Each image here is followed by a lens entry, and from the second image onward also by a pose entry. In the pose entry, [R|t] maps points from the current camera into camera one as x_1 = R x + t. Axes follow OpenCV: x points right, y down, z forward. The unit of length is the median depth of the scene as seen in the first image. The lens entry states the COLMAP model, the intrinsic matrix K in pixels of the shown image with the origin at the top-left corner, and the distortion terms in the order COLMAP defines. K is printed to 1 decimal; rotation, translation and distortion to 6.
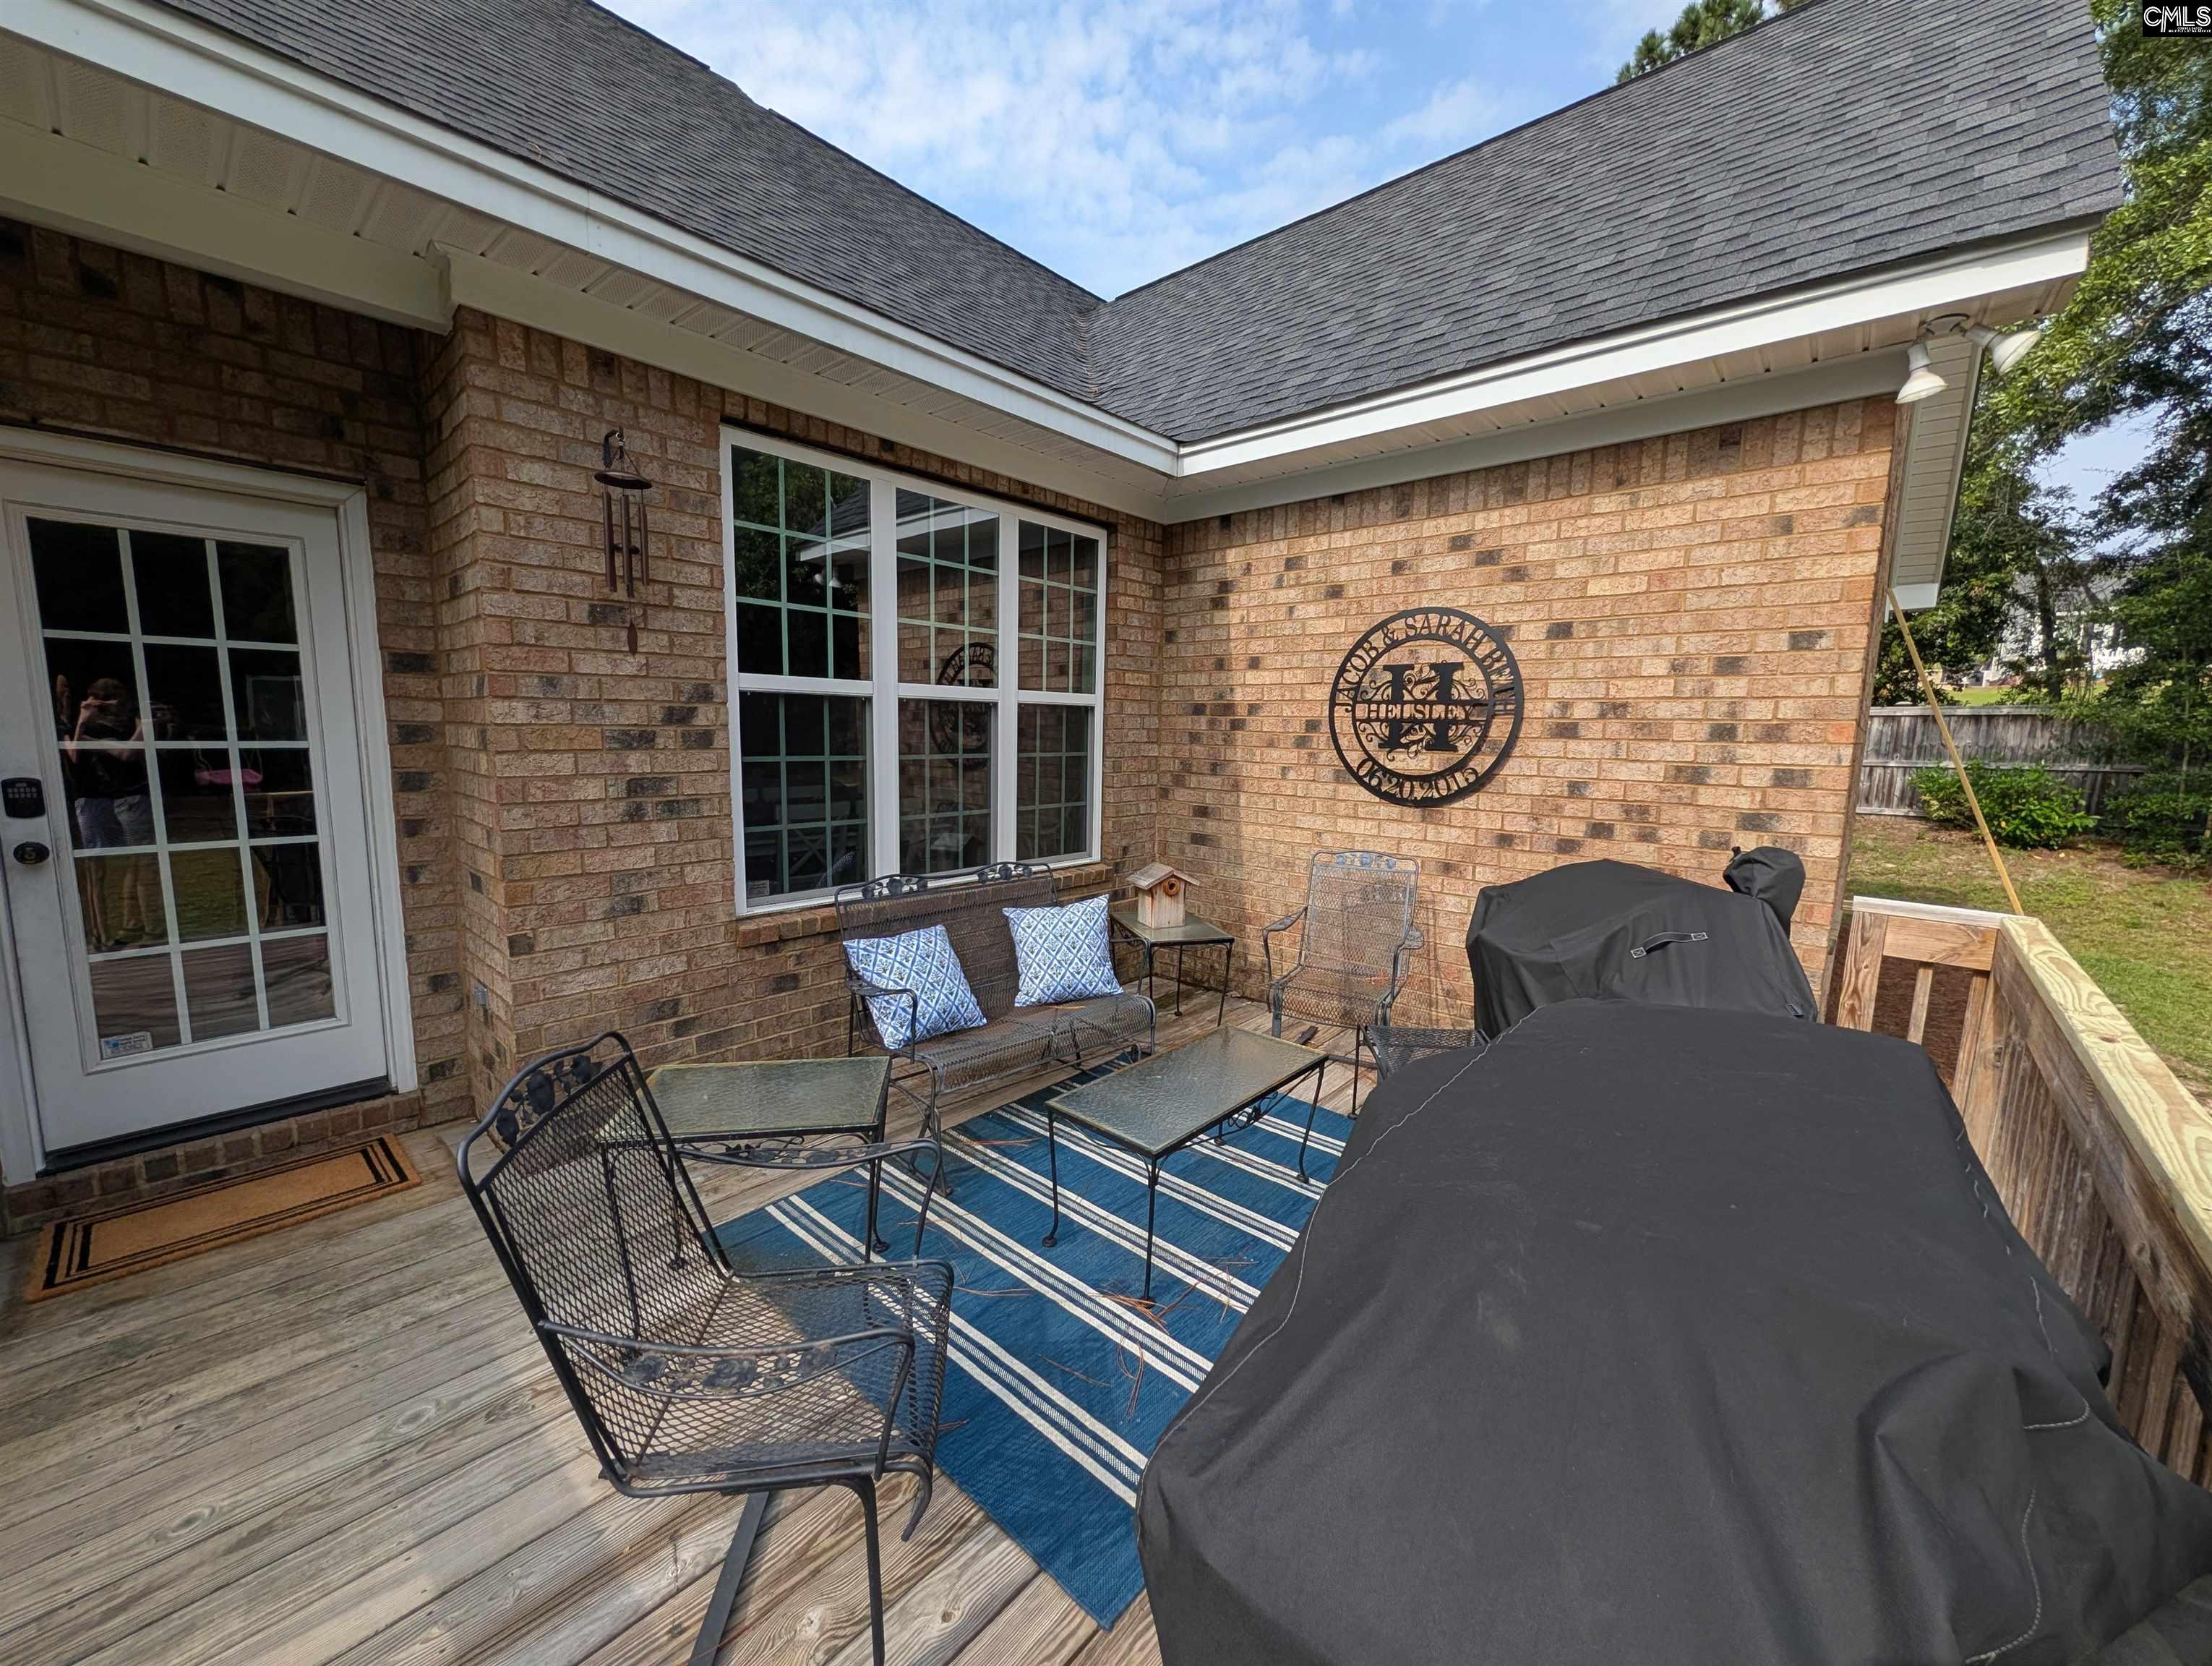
lens RADIAL K [[847.8, 0, 1095.2], [0, 847.8, 832.0], [0, 0, 1]] dist [0.000018, 0.000330]
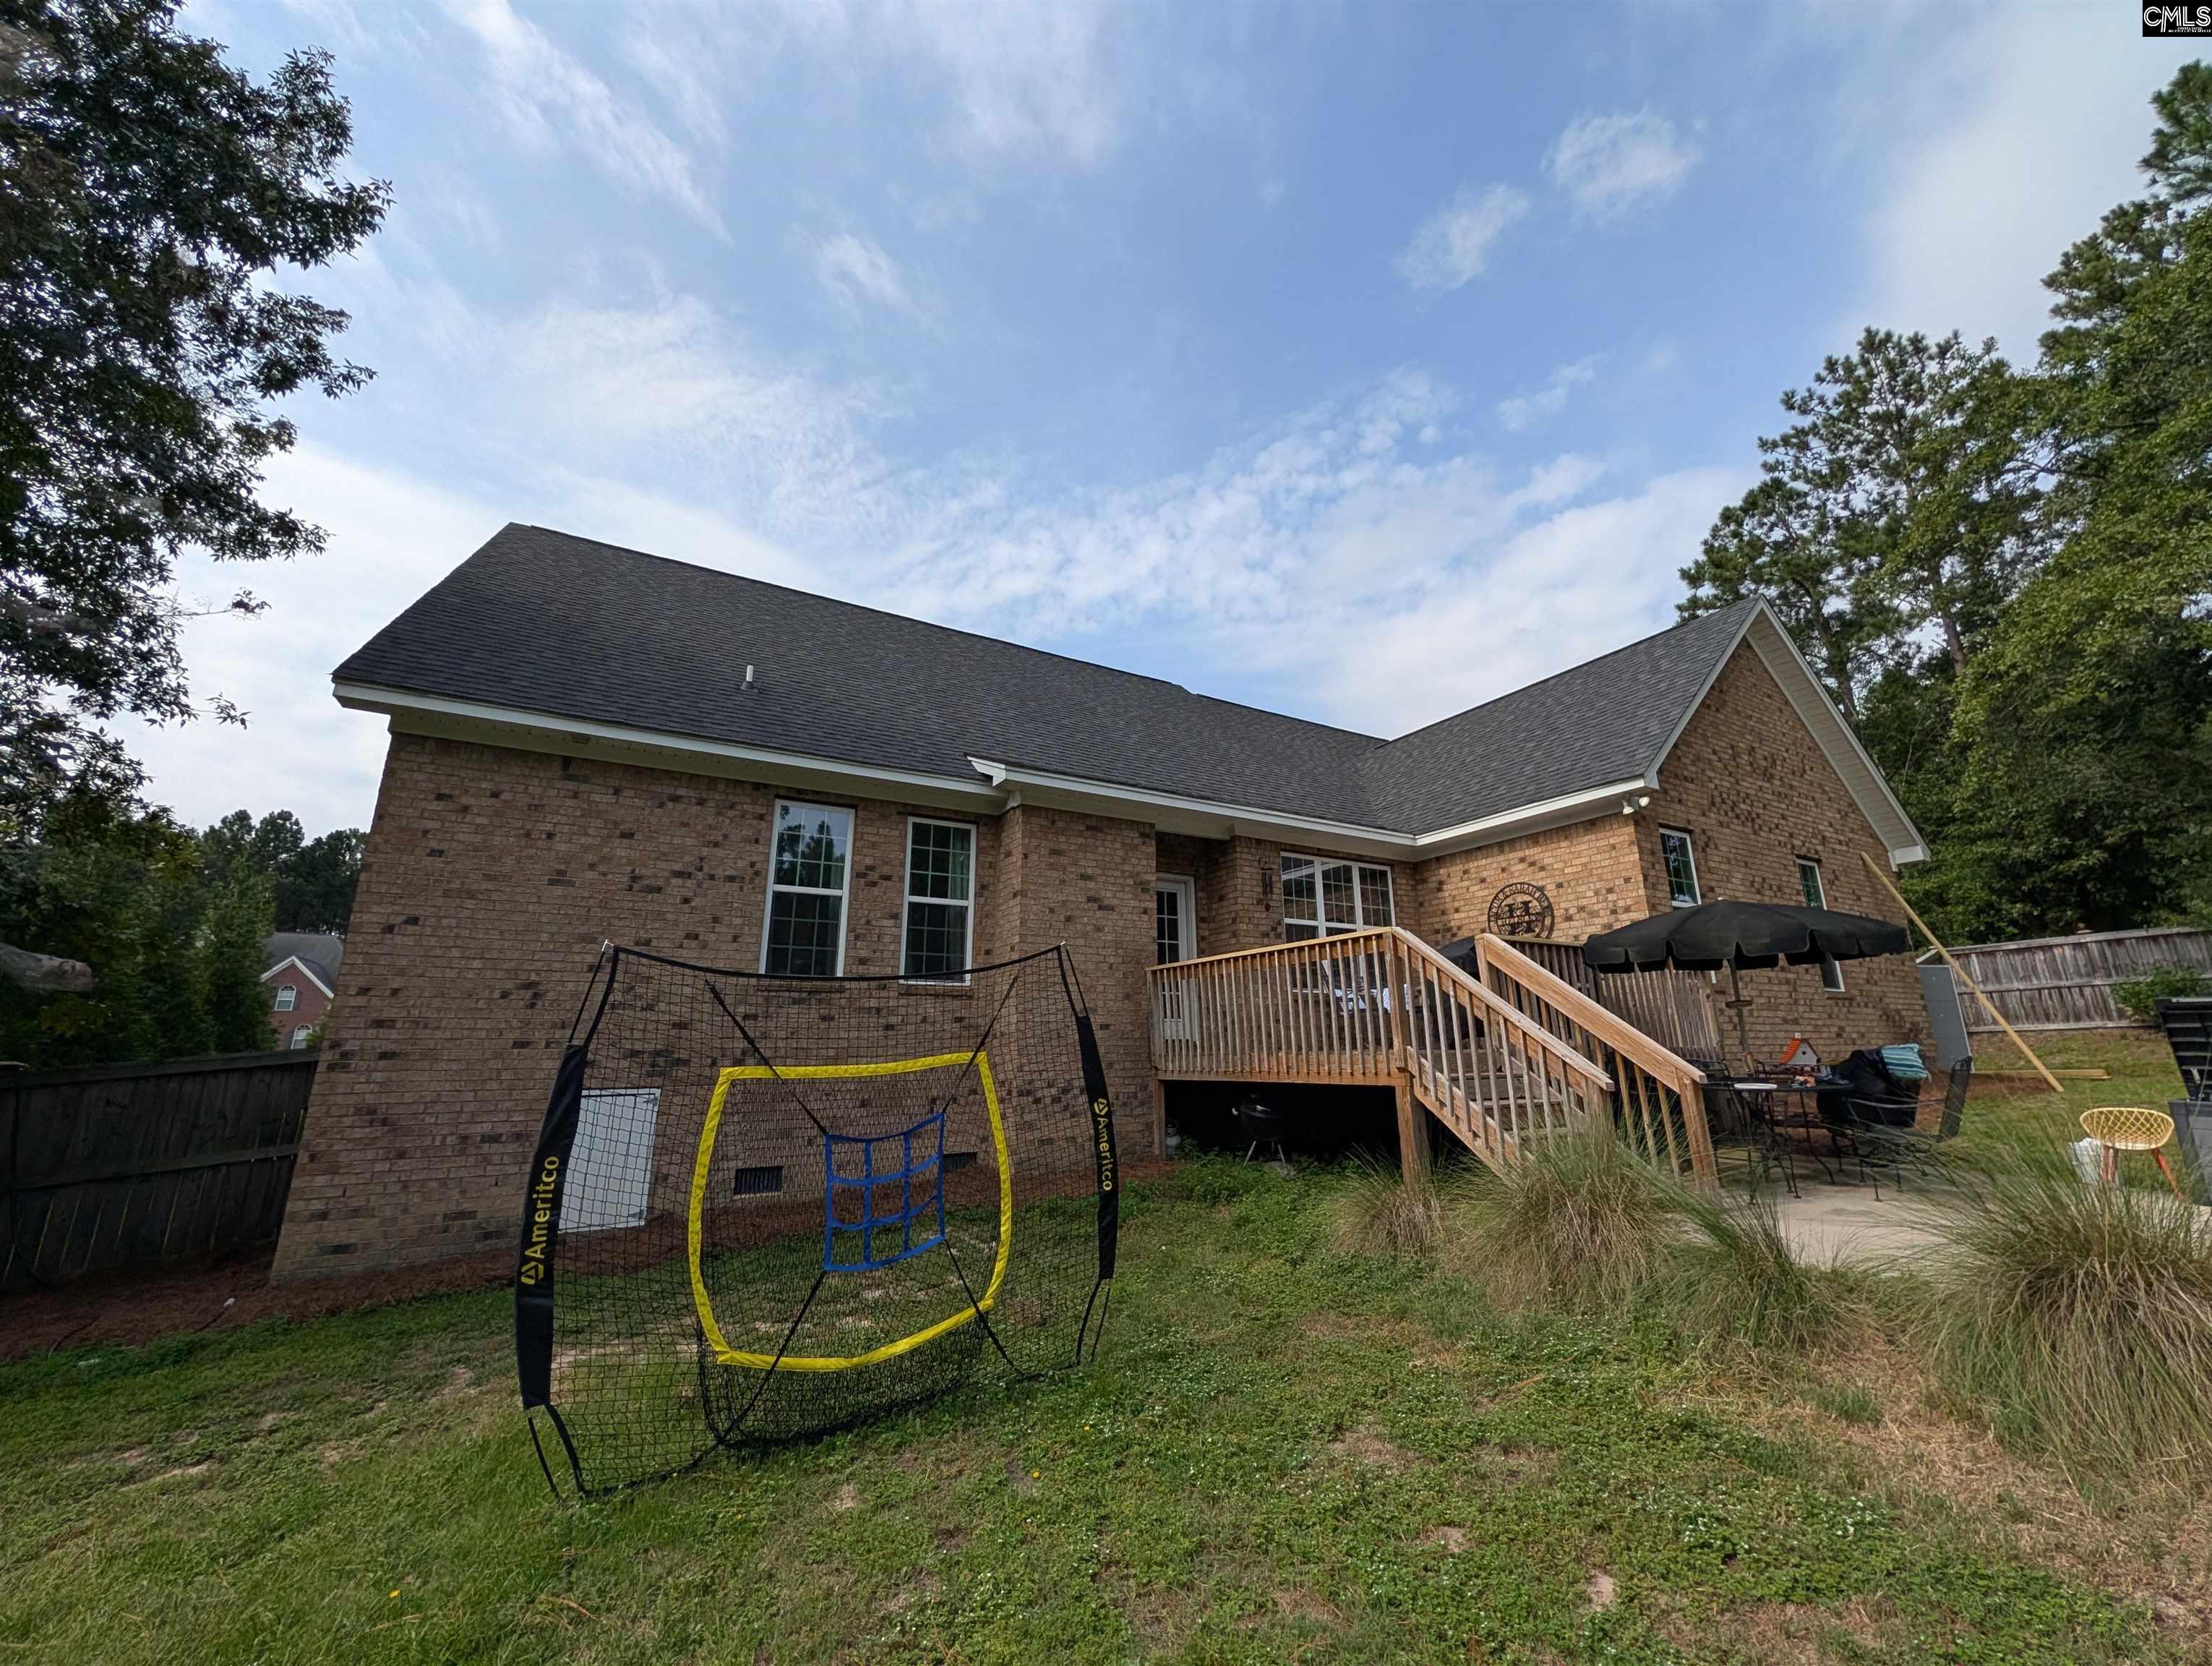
lens RADIAL K [[847.8, 0, 1117.1], [0, 847.8, 837.9], [0, 0, 1]] dist [0.000018, 0.000330]
pose [[0.957717, -0.101043, -0.269387, -0.100196], [-0.003818, 0.931757, -0.363062, 0.632299], [0.287688, 0.348739, 0.891974, -1.966782]]
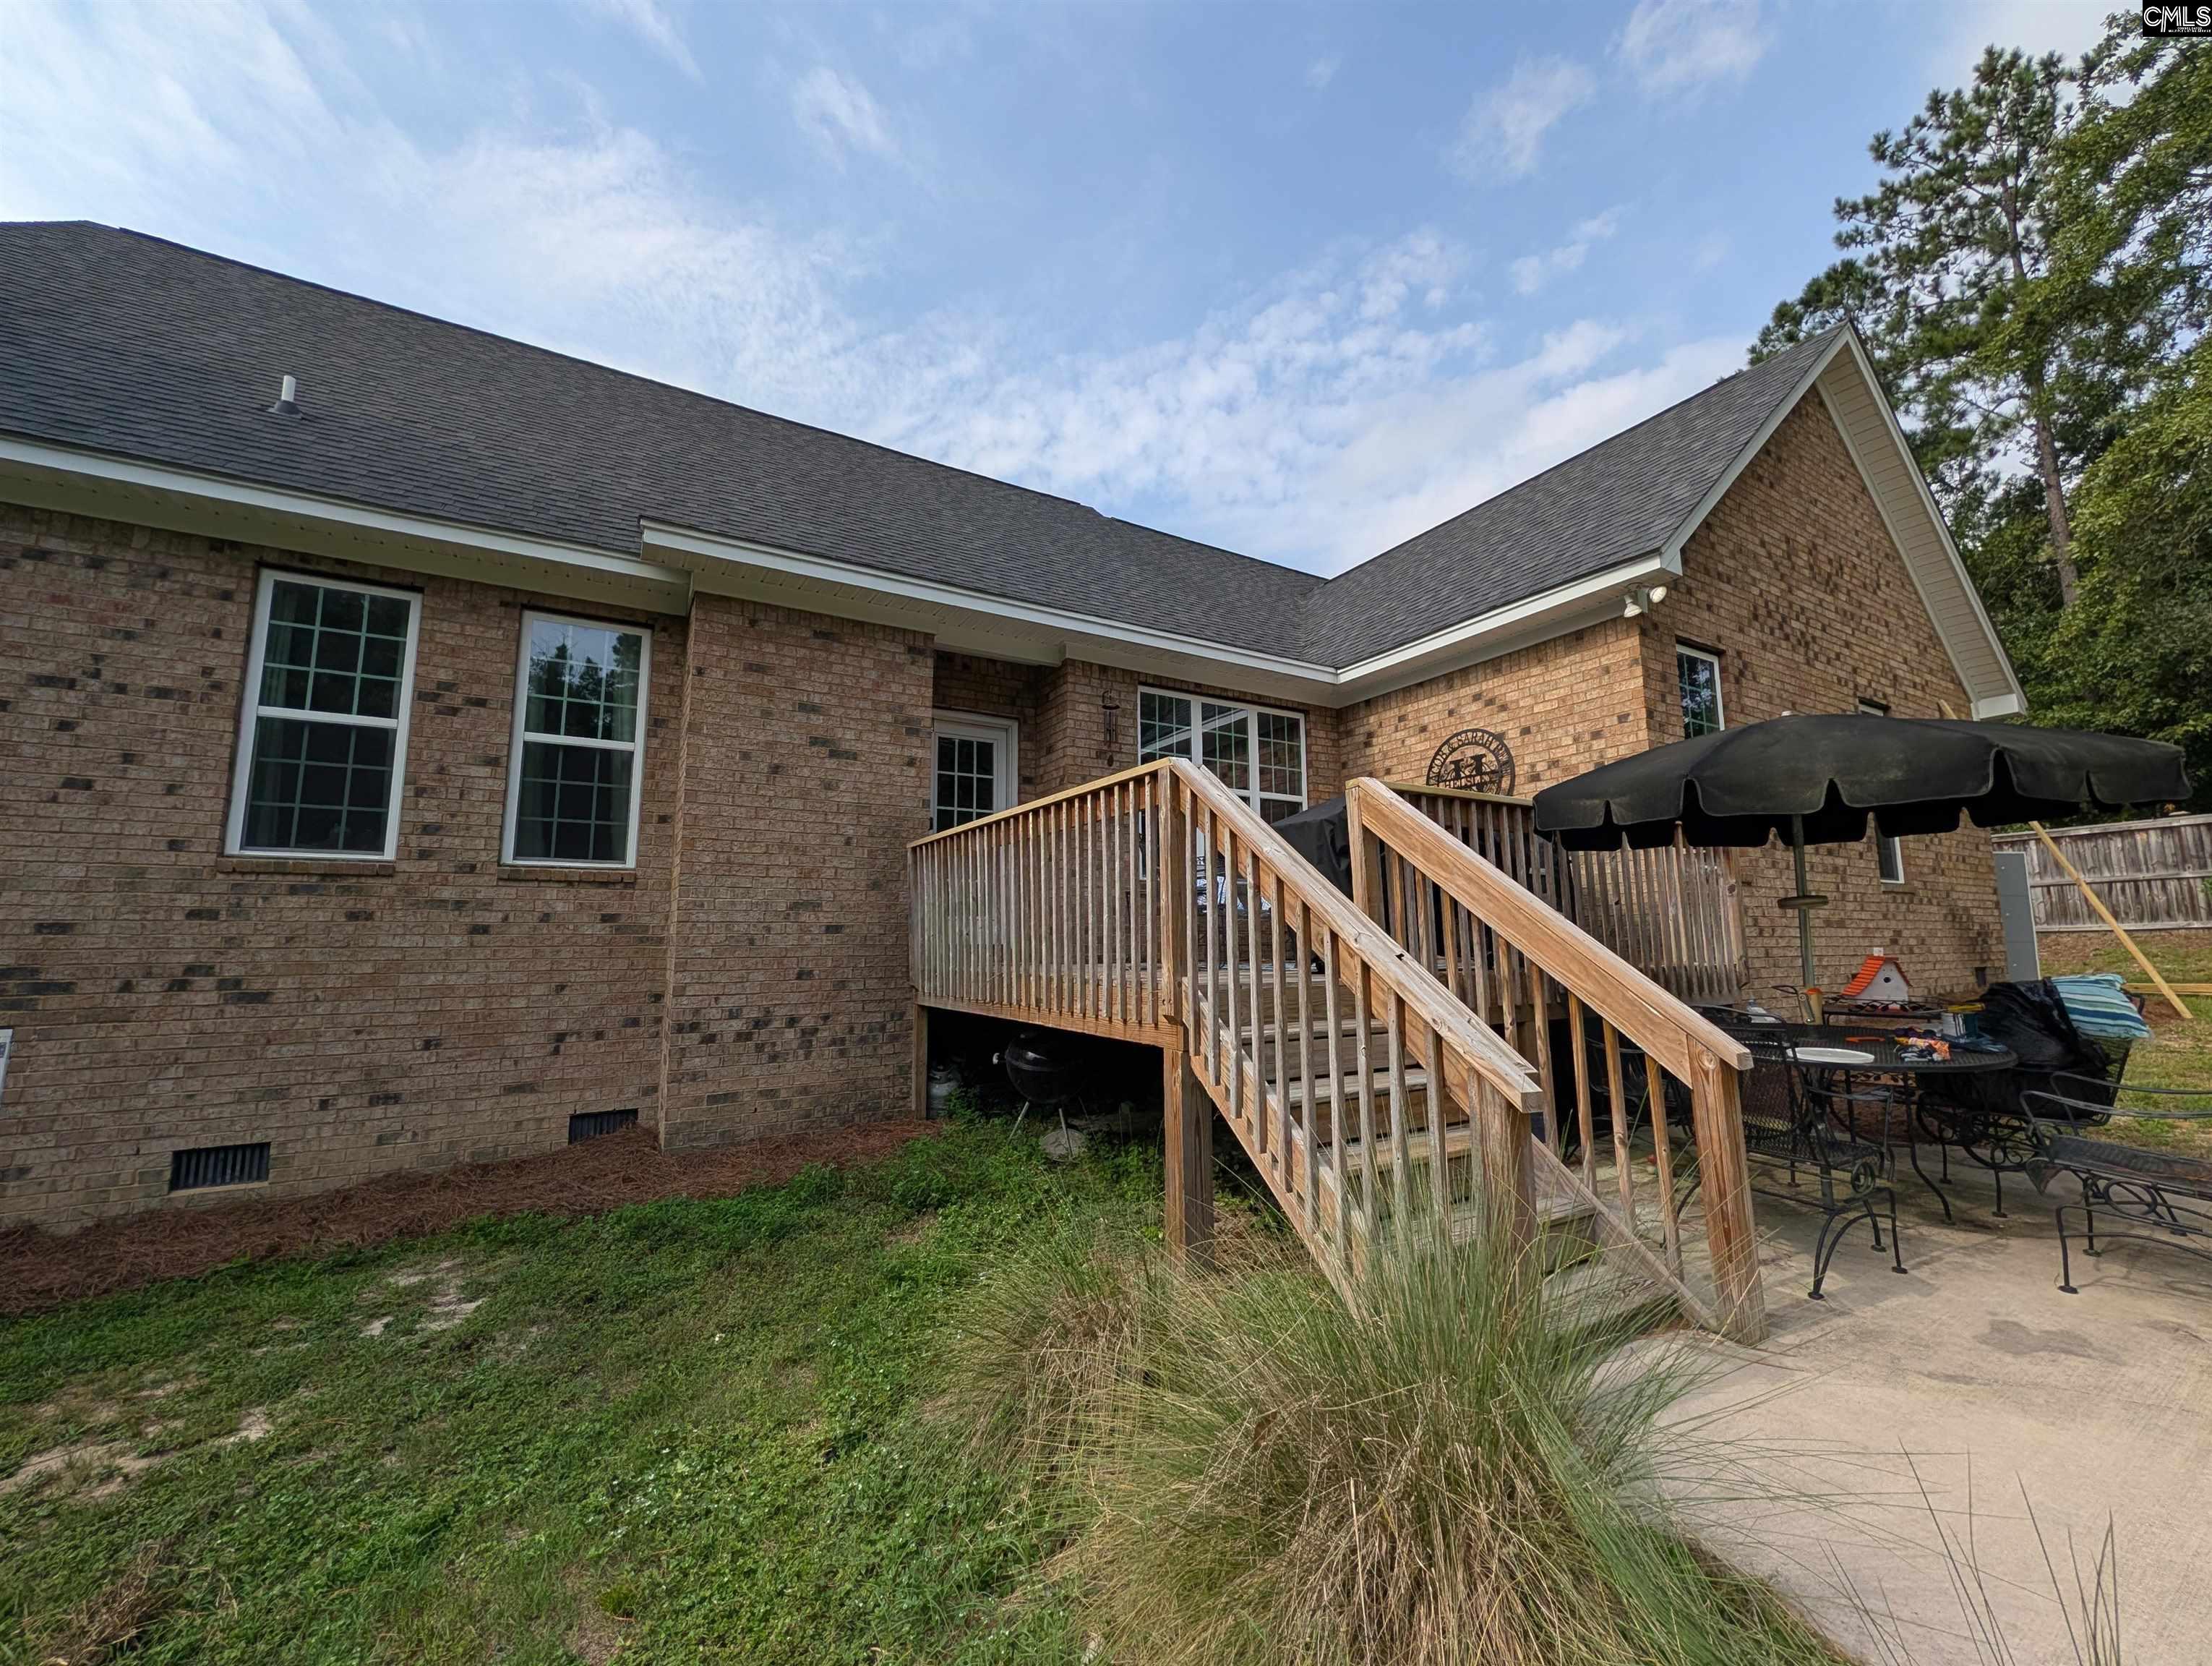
lens RADIAL K [[847.8, 0, 1108.0], [0, 847.8, 848.9], [0, 0, 1]] dist [0.000018, 0.000330]
pose [[0.957082, -0.063471, -0.282781, 0.137098], [-0.005822, 0.971317, -0.237719, 0.494481], [0.289759, 0.229162, 0.929260, -1.048289]]
